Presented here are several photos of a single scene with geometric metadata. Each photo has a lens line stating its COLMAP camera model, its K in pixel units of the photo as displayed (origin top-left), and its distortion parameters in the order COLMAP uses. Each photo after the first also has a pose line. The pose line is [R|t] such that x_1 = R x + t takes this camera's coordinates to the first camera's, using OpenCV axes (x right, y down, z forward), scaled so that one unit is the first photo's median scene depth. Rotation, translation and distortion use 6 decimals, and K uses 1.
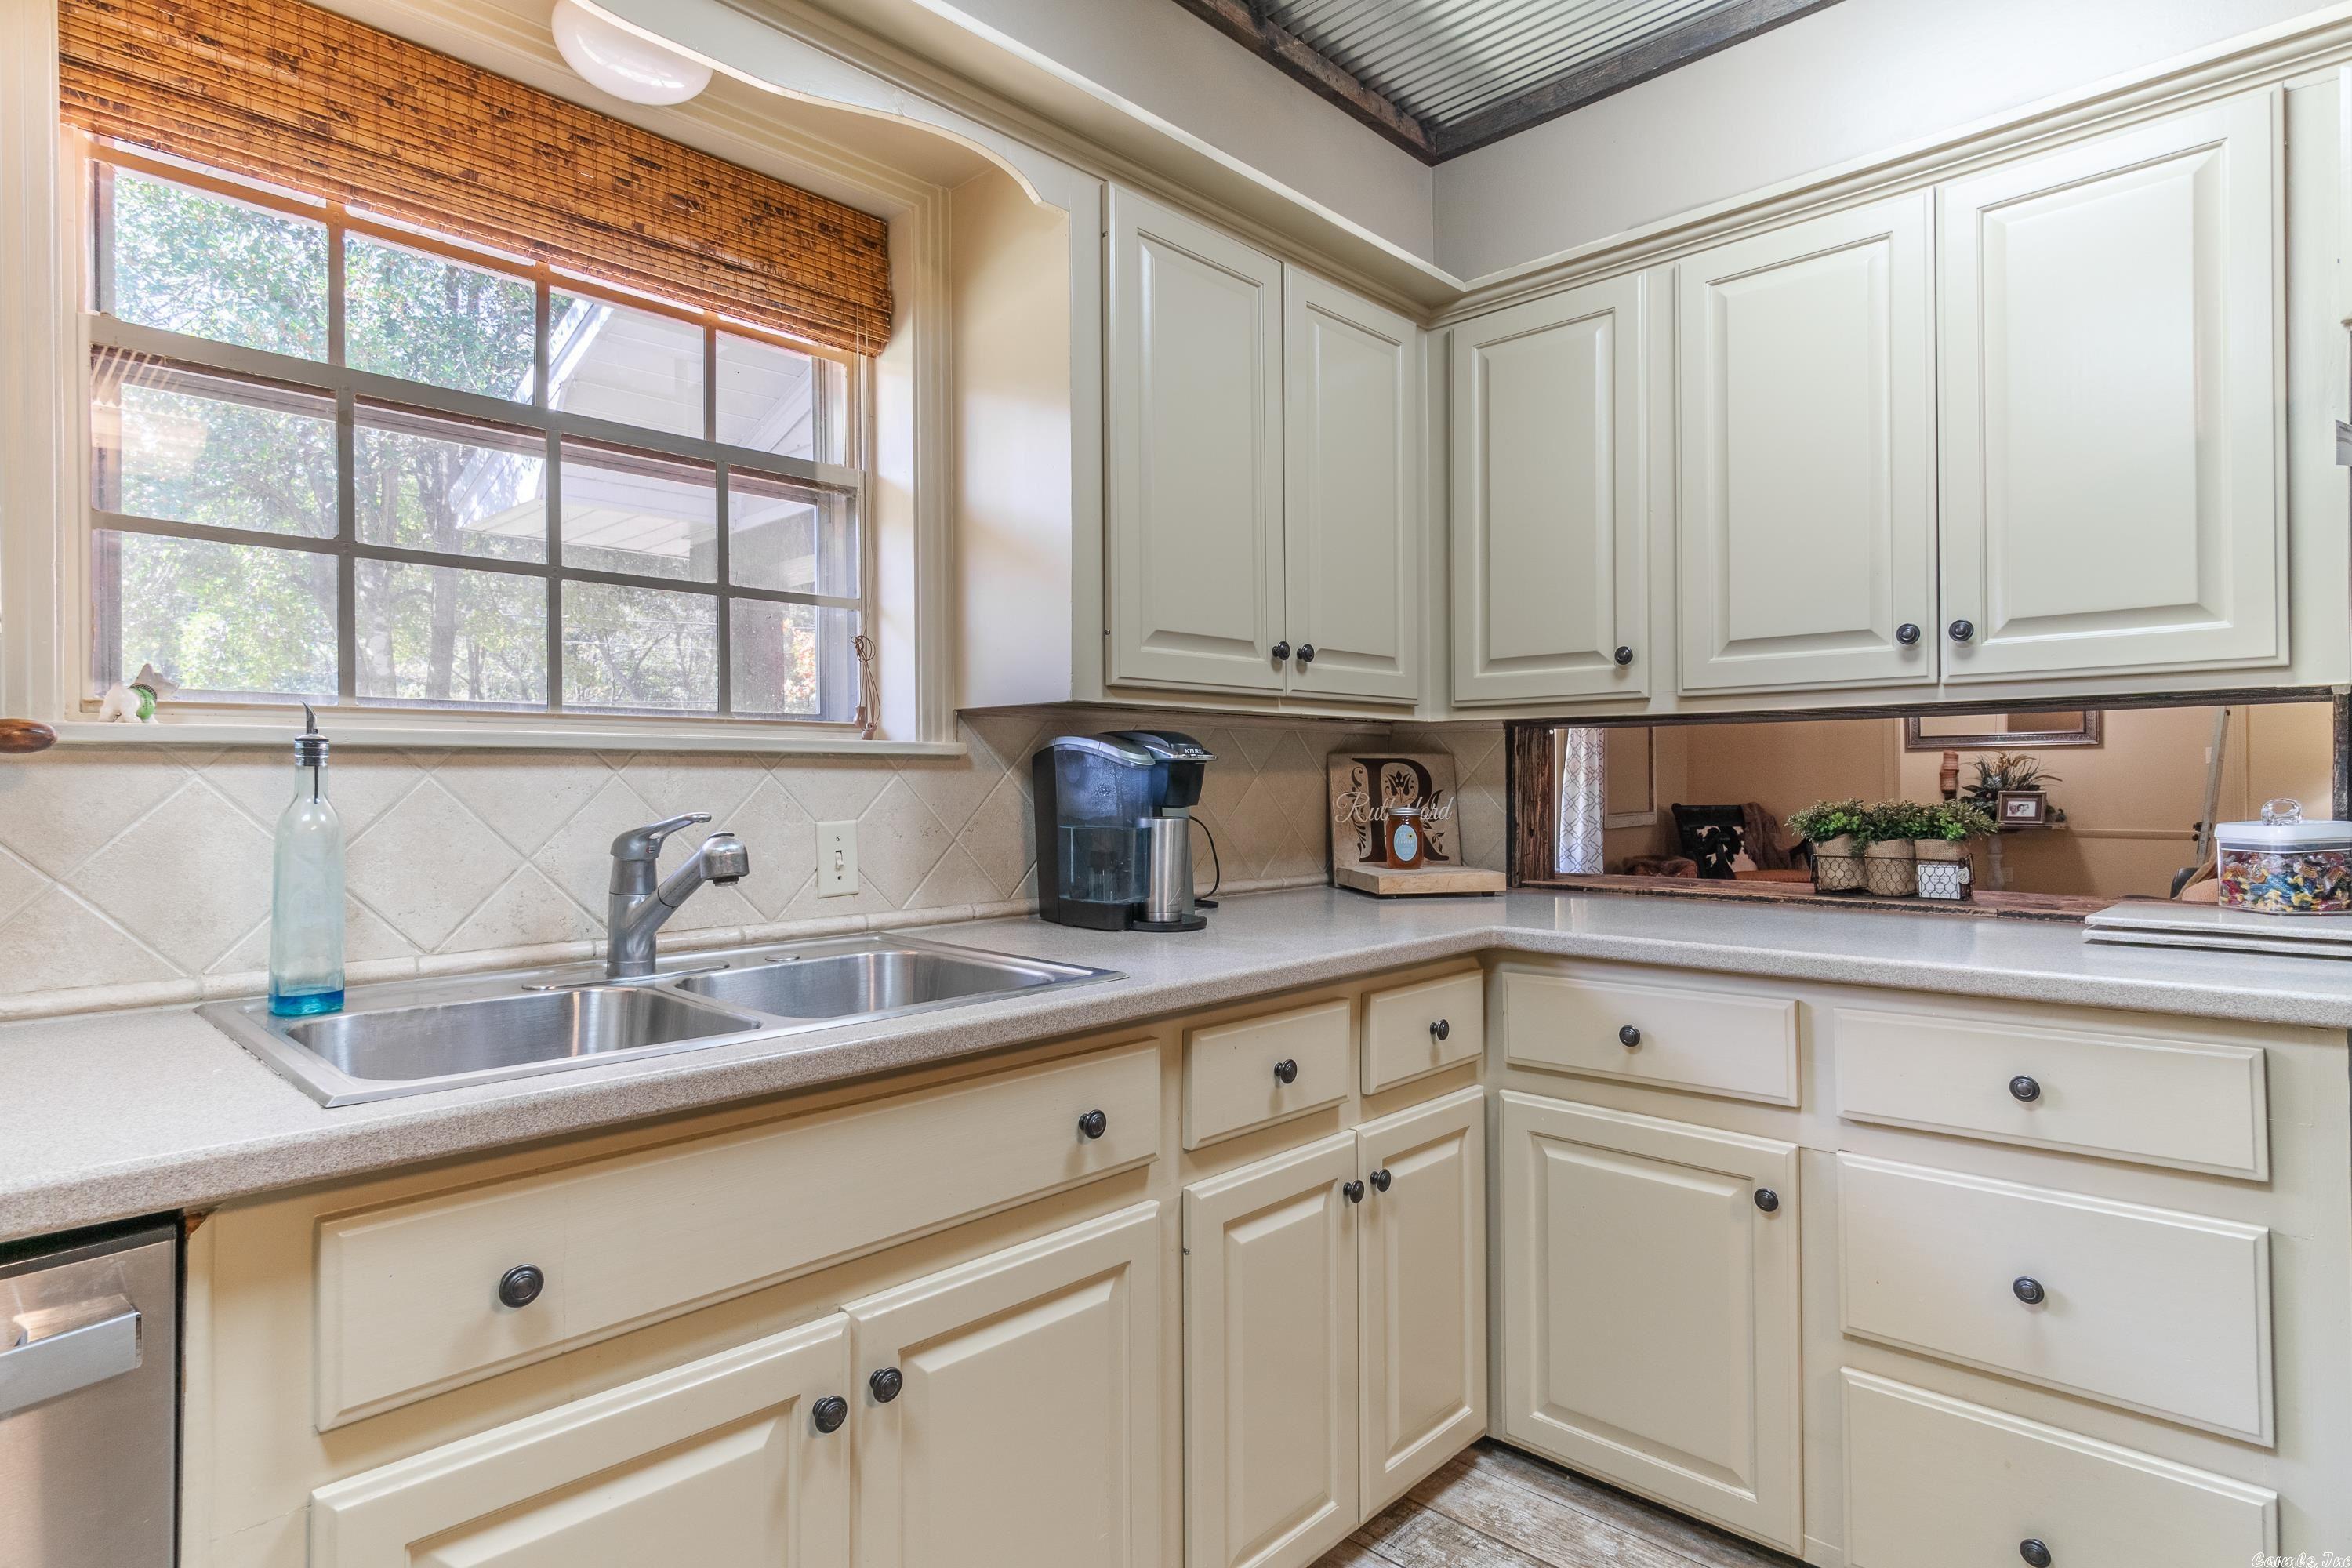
lens RADIAL K [[1242.2, 0, 1184.2], [0, 1242.2, 773.7], [0, 0, 1]] dist [0.003552, 0.000383]
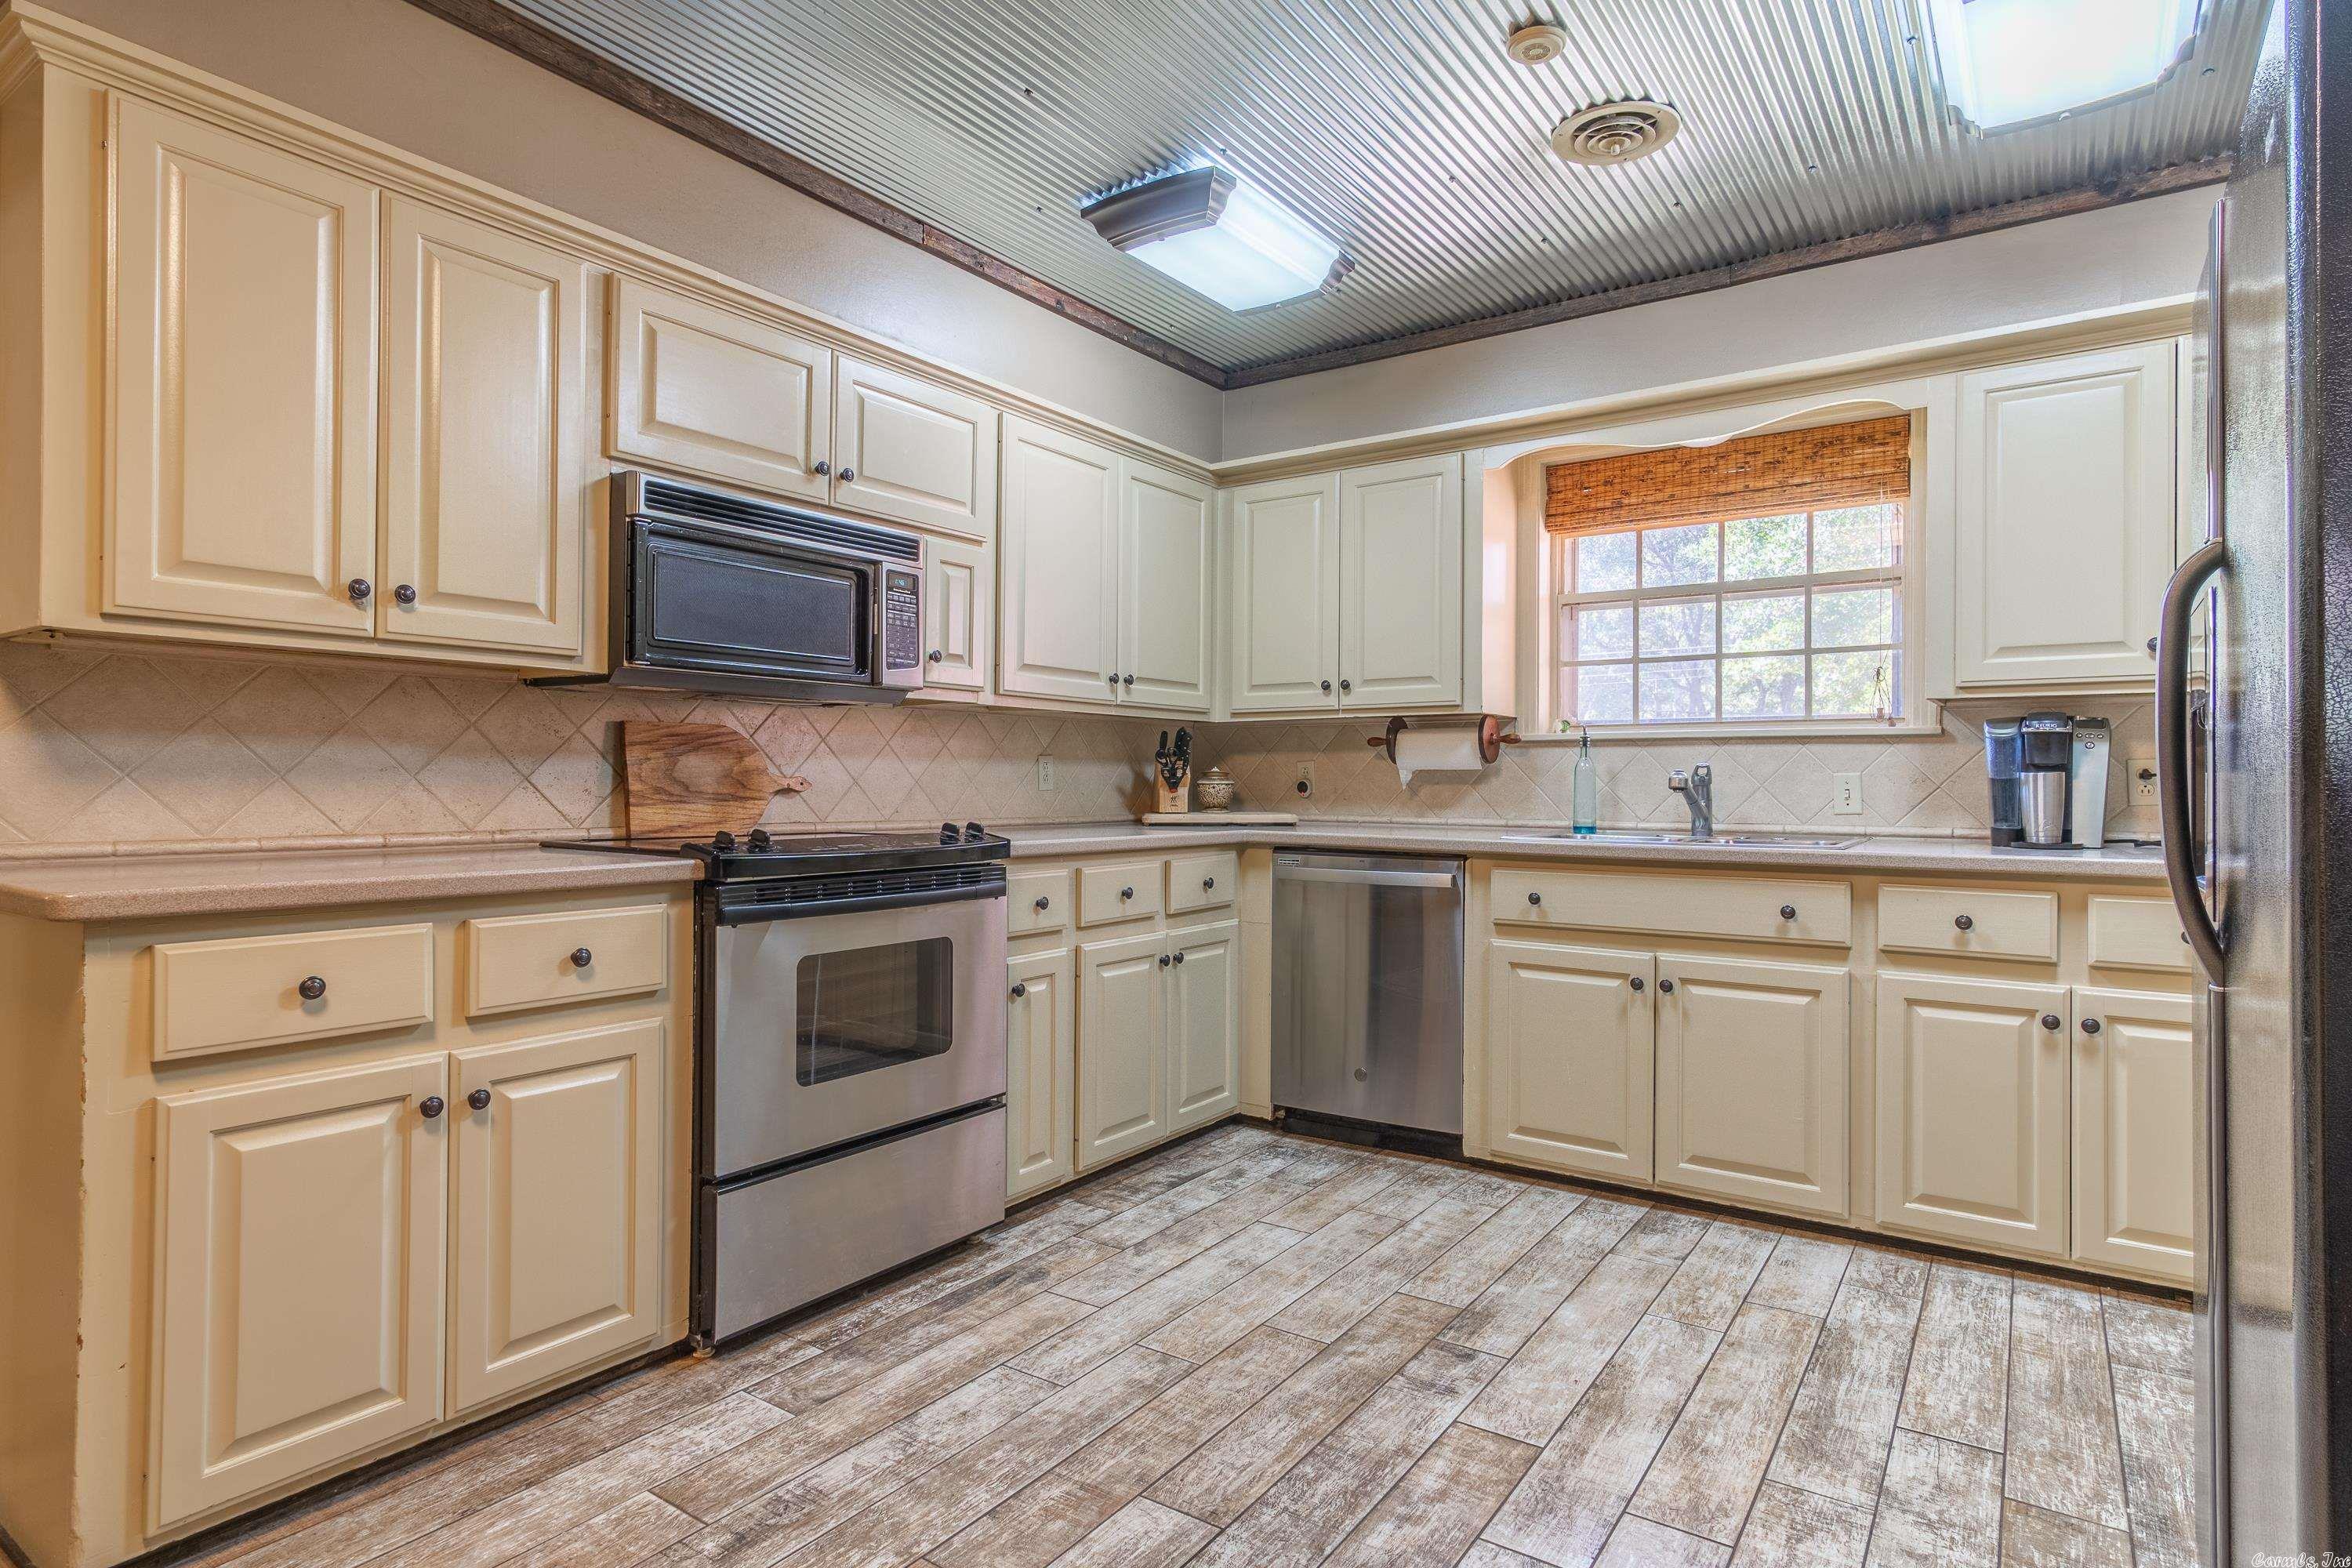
lens RADIAL K [[1242.2, 0, 1228.6], [0, 1242.2, 759.7], [0, 0, 1]] dist [0.003552, 0.000383]
pose [[0.175449, -0.014506, -0.984382, 1.446051], [0.001830, 0.999895, -0.014408, 0.046500], [0.984487, 0.000726, 0.175457, -0.219194]]
